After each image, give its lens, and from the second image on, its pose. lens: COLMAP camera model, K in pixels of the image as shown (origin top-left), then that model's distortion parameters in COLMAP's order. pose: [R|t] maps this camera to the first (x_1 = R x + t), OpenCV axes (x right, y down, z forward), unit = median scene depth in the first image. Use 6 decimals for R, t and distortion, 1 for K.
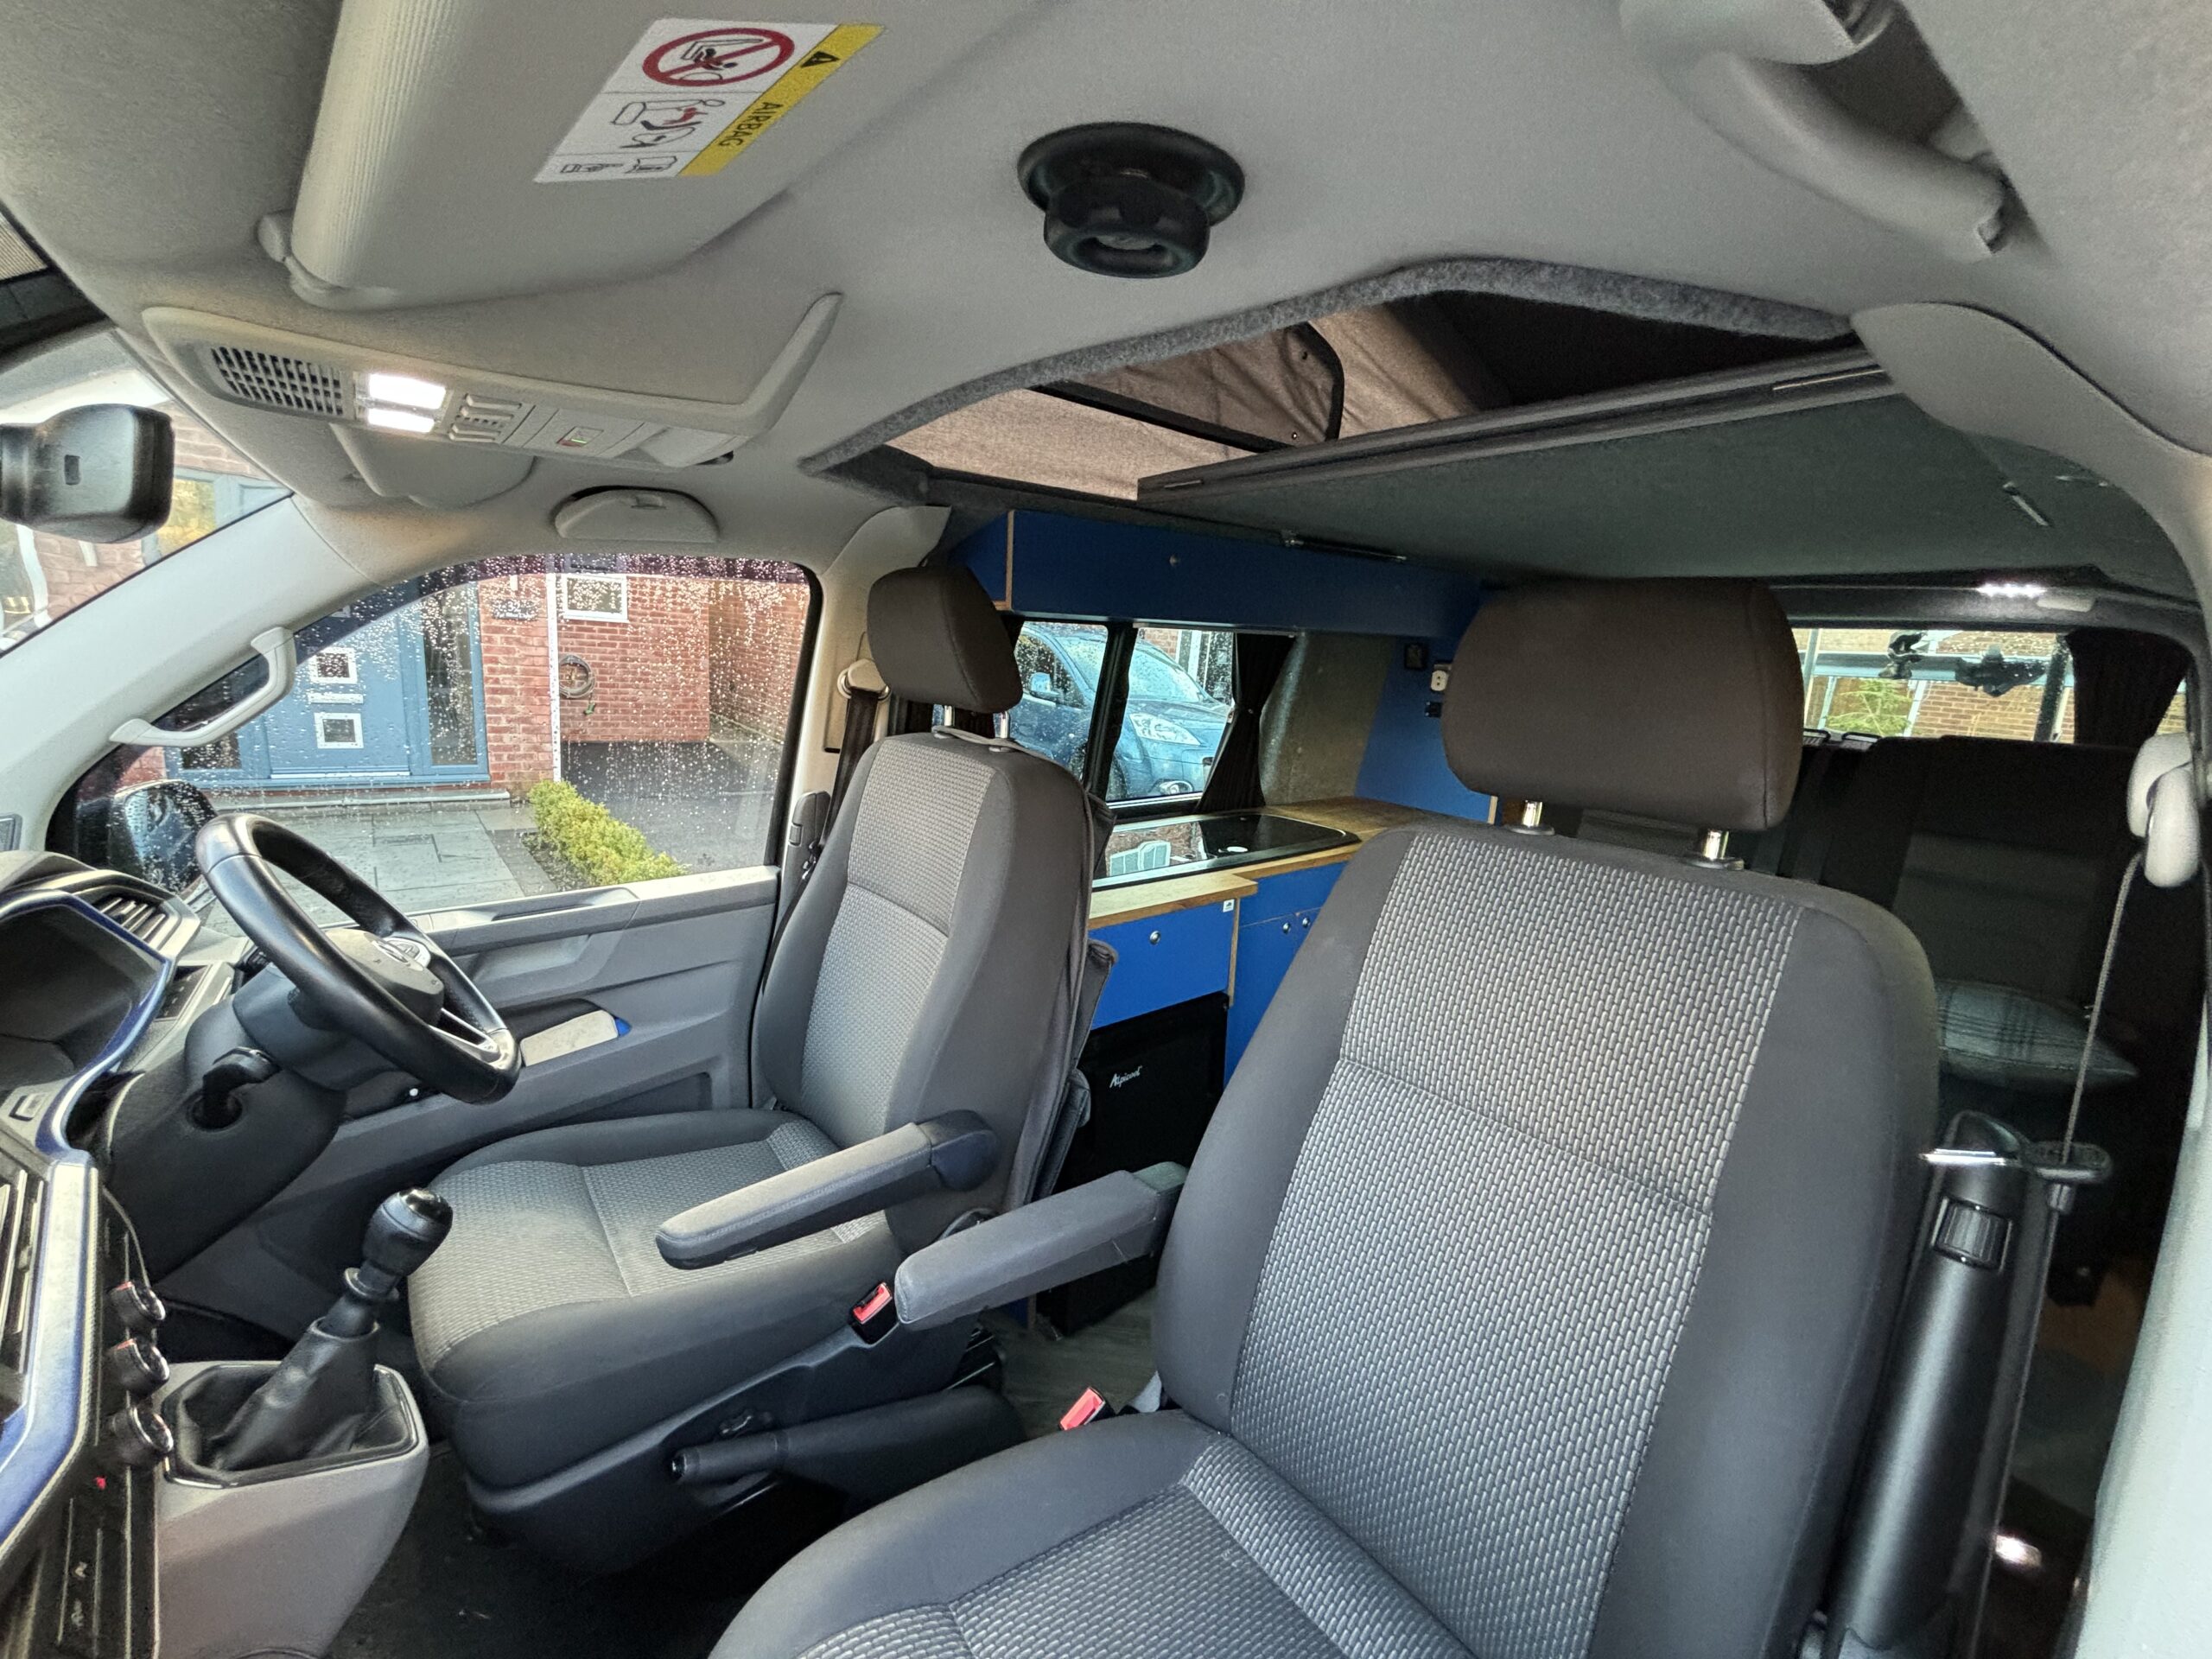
lens RADIAL K [[882.4, 0, 1106.0], [0, 882.4, 829.5], [0, 0, 1]] dist [-0.001404, -0.000333]
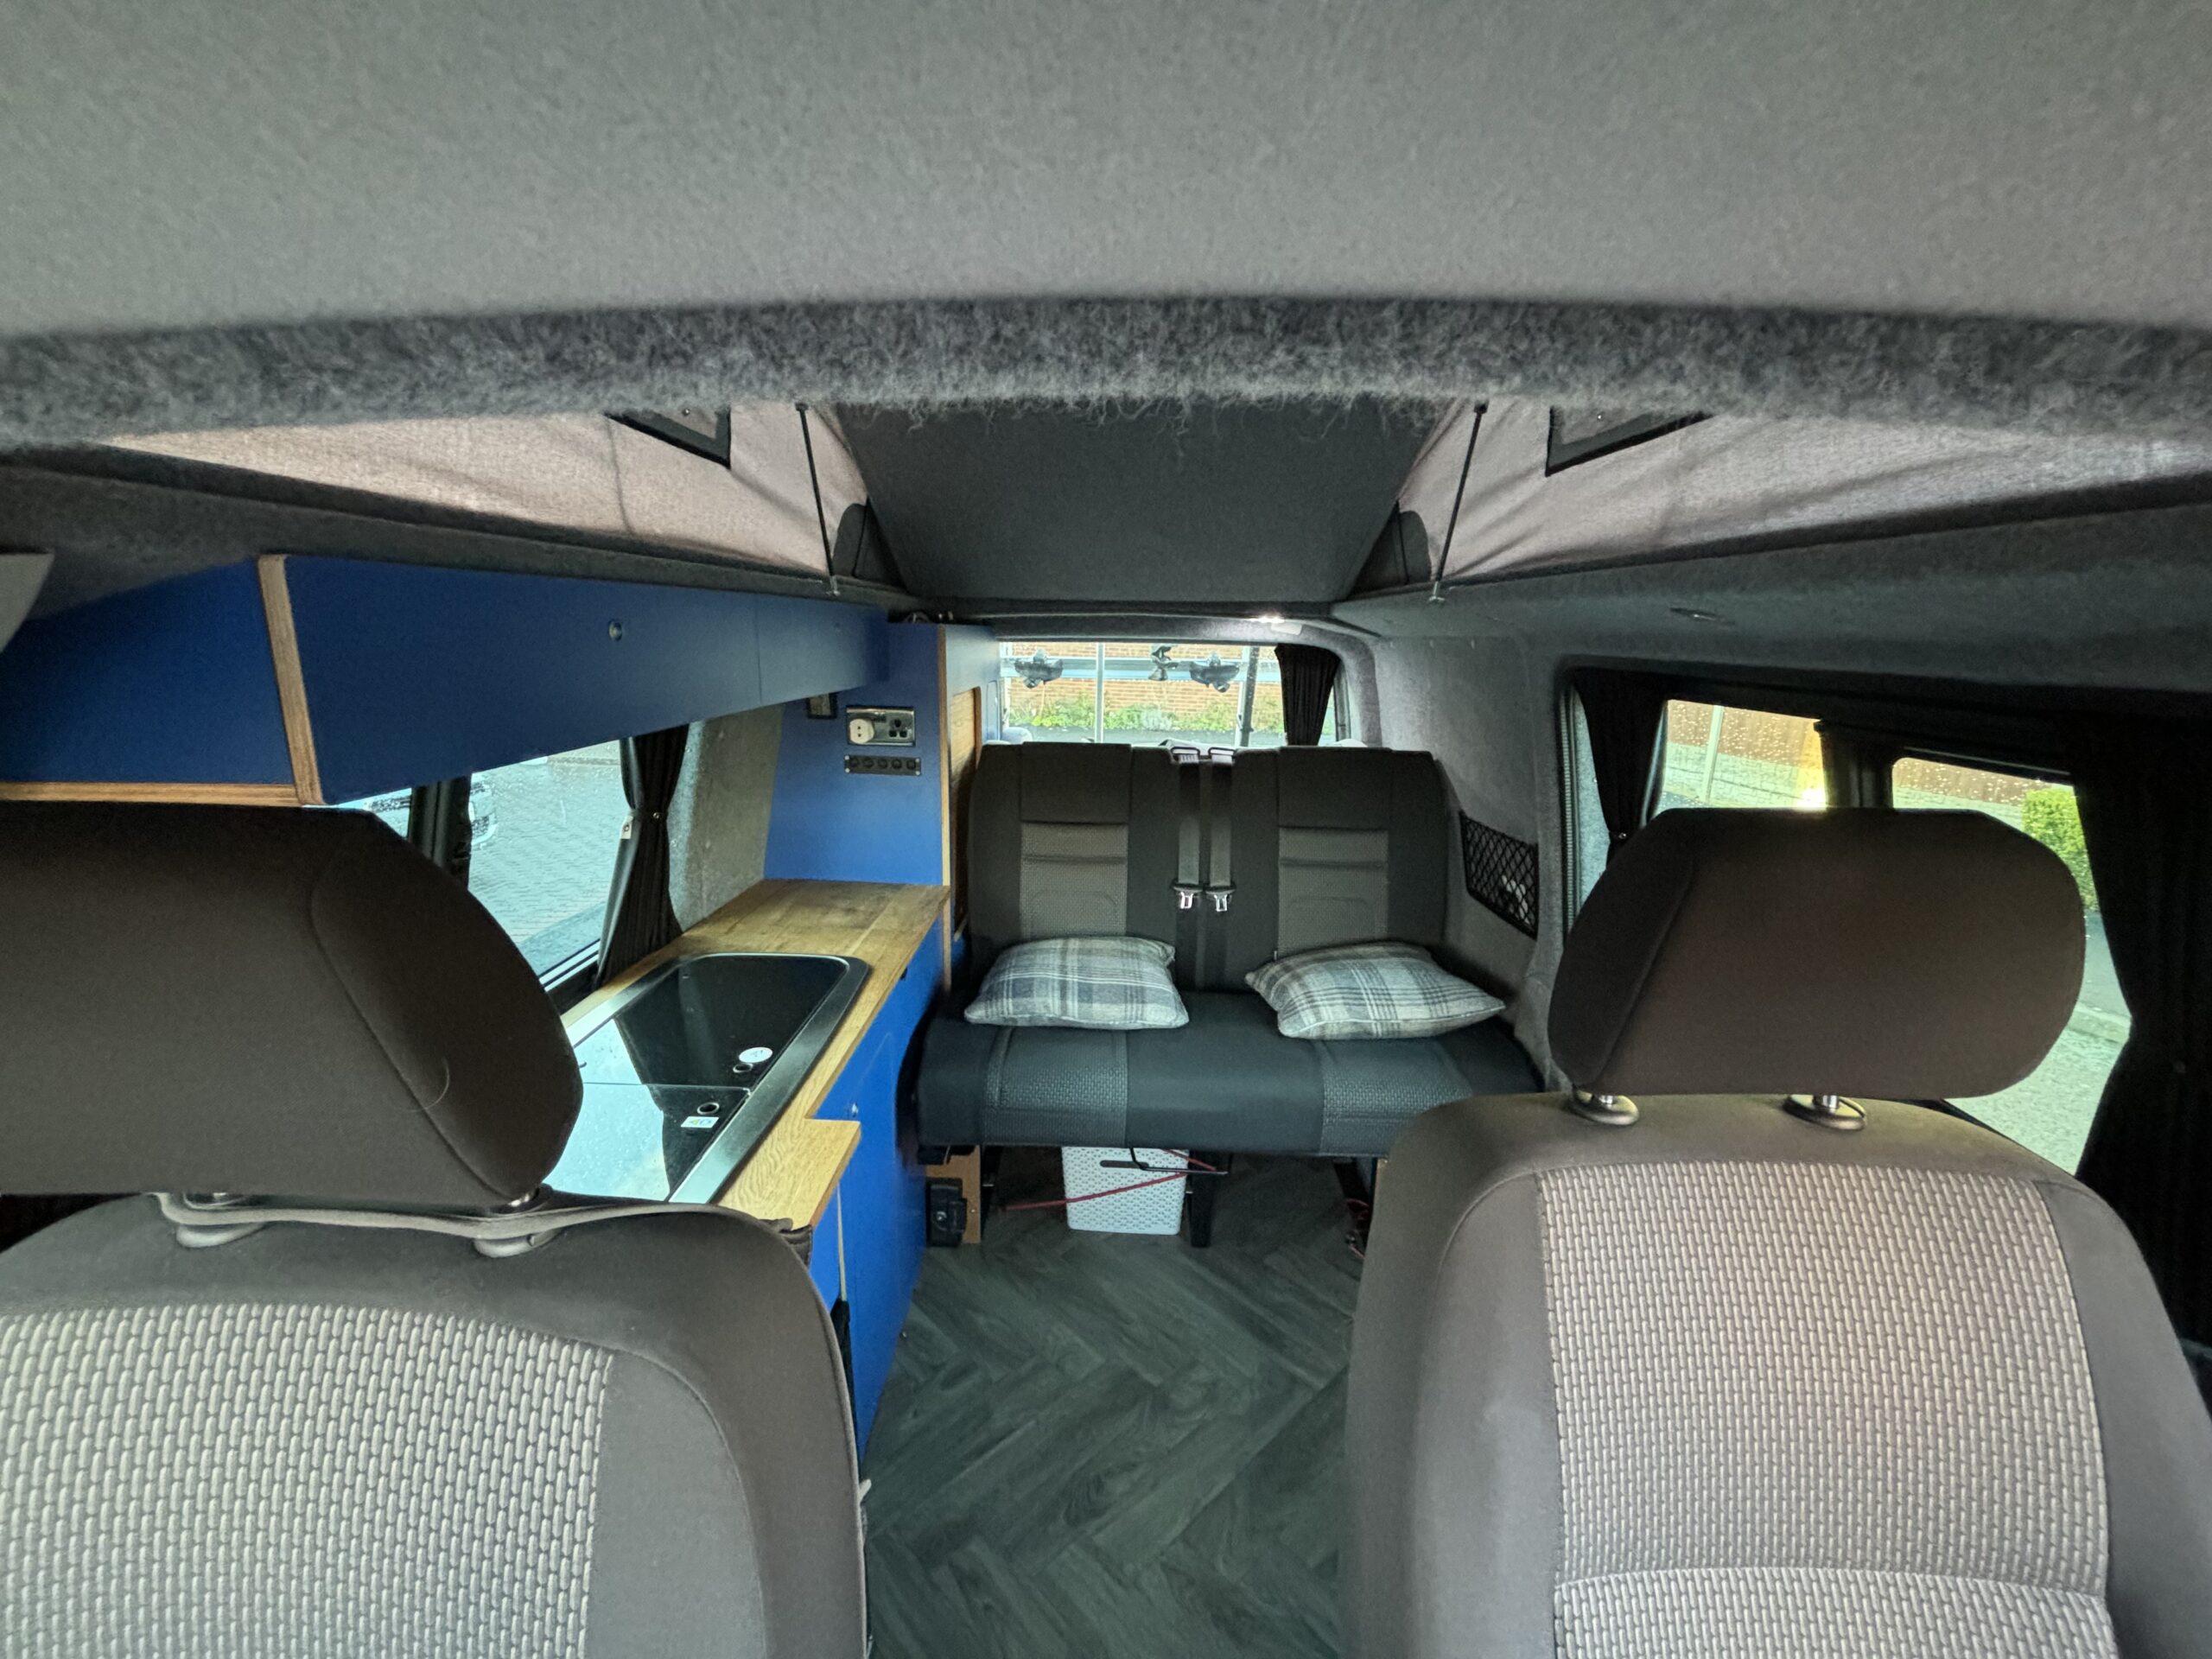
lens RADIAL K [[882.4, 0, 1106.0], [0, 882.4, 829.5], [0, 0, 1]] dist [-0.001404, -0.000333]
pose [[0.659770, -0.192675, 0.726347, -0.093281], [0.173183, 0.979538, 0.102529, -0.123059], [-0.731240, 0.058146, 0.679638, 0.267920]]
